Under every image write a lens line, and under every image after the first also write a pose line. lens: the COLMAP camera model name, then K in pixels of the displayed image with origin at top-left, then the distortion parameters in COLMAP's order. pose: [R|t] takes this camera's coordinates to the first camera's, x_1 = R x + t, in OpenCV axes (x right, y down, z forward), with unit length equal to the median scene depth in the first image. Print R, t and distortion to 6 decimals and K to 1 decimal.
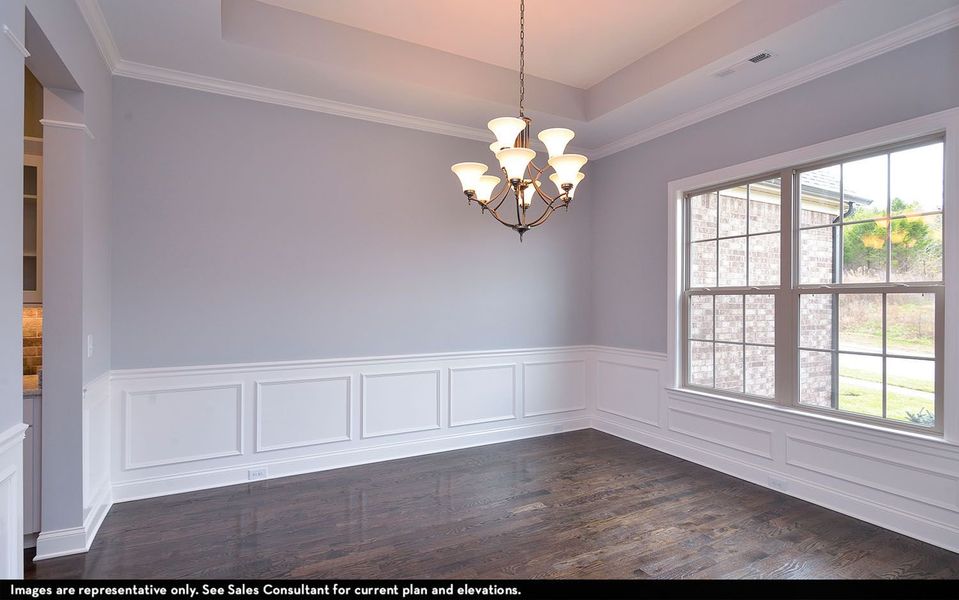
lens RADIAL K [[478.0, 0, 476.0], [0, 478.0, 295.3], [0, 0, 1]] dist [-0.002906, -0.000447]
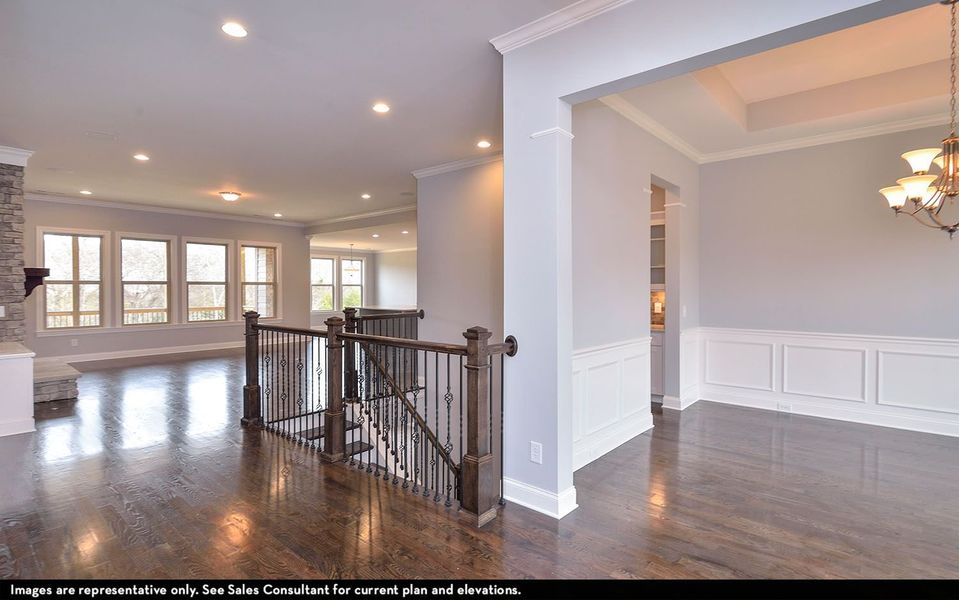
lens RADIAL K [[478.0, 0, 476.0], [0, 478.0, 295.3], [0, 0, 1]] dist [-0.002906, -0.000447]
pose [[0.356329, 0.015953, -0.934225, 0.664711], [0.007963, 0.999766, 0.020110, -0.005237], [0.934327, -0.014605, 0.356118, -0.465079]]
